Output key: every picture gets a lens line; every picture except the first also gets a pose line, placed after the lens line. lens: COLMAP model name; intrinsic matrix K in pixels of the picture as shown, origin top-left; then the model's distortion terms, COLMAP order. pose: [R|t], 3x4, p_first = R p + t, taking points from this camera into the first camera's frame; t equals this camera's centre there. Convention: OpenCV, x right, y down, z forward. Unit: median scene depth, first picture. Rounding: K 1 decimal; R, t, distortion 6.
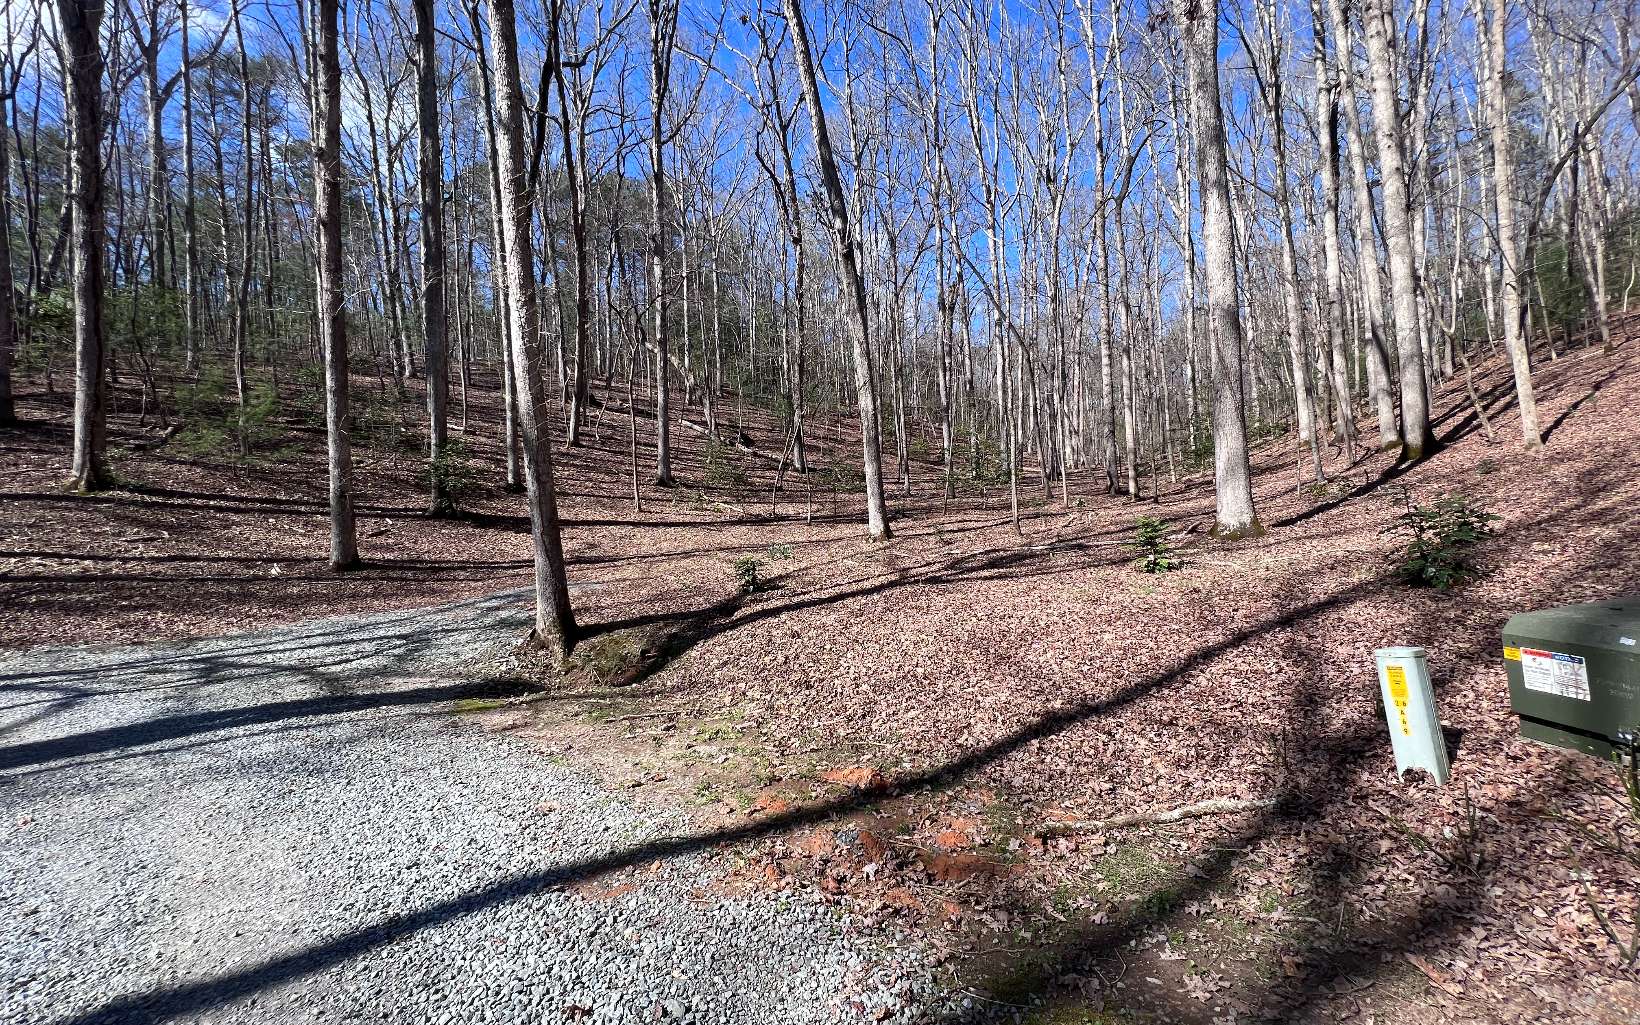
lens RADIAL K [[657.9, 0, 818.6], [0, 657.9, 507.3], [0, 0, 1]] dist [-0.001374, 0.000116]
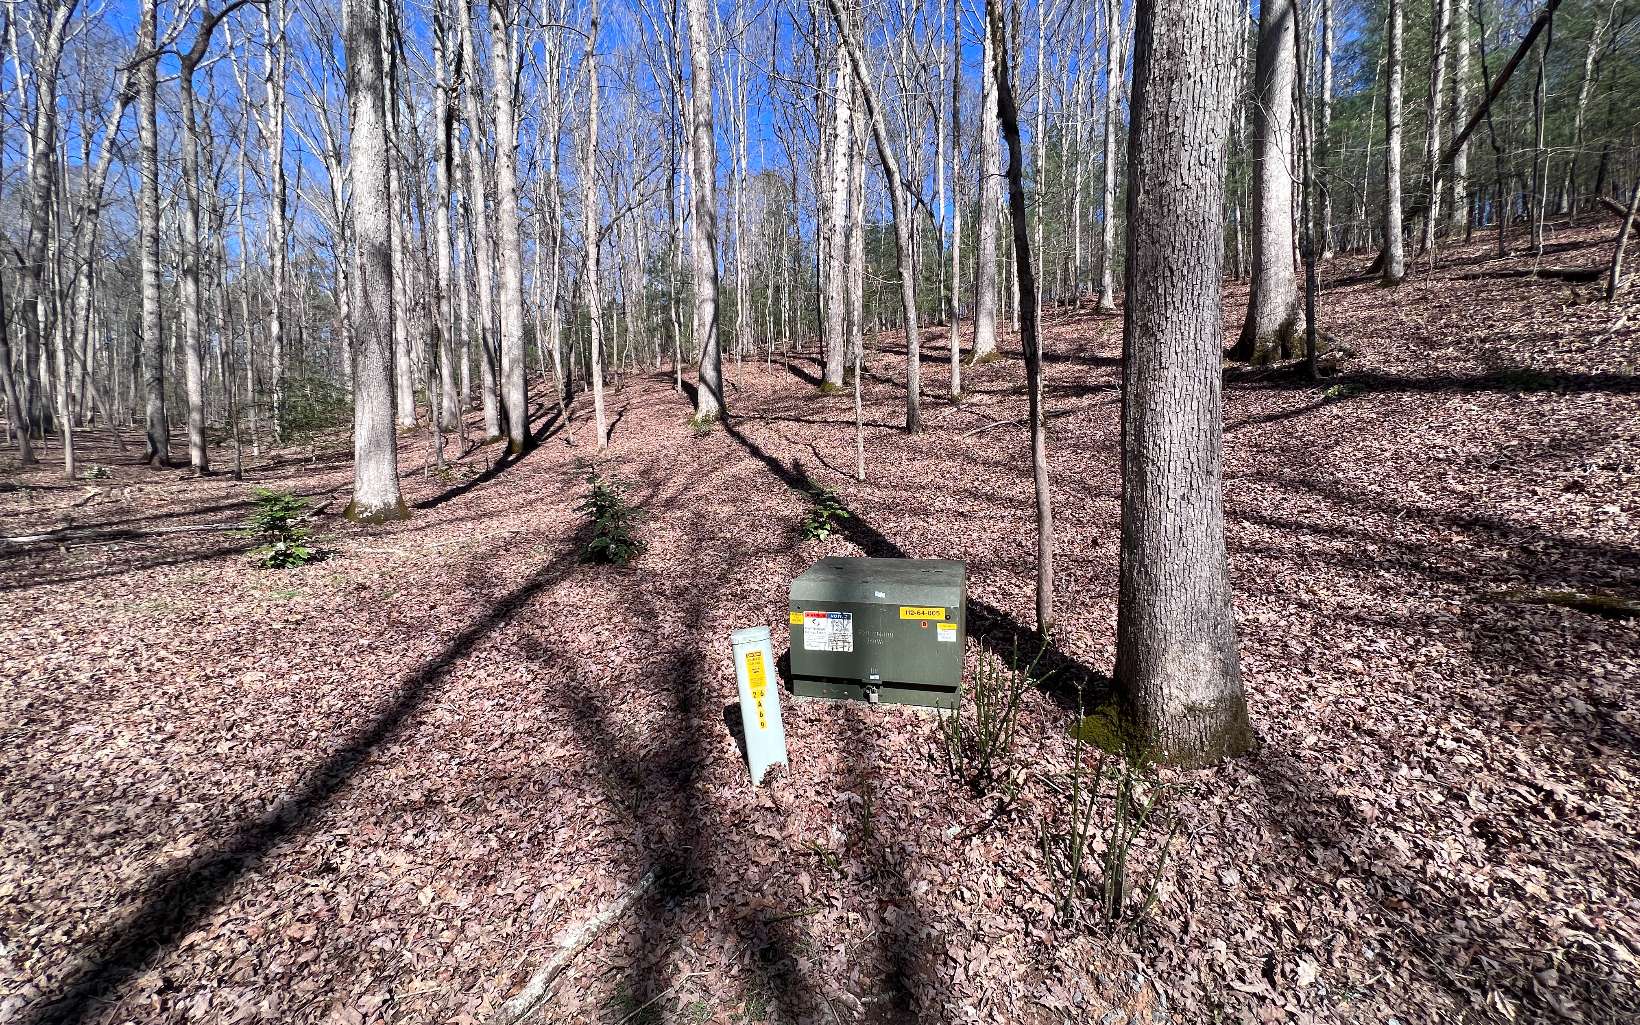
lens RADIAL K [[657.9, 0, 830.3], [0, 657.9, 510.3], [0, 0, 1]] dist [-0.001374, 0.000116]
pose [[0.328782, 0.016077, 0.944269, 0.016847], [-0.035552, 0.999357, -0.004636, 0.009536], [-0.943736, -0.032047, 0.329143, 0.101970]]
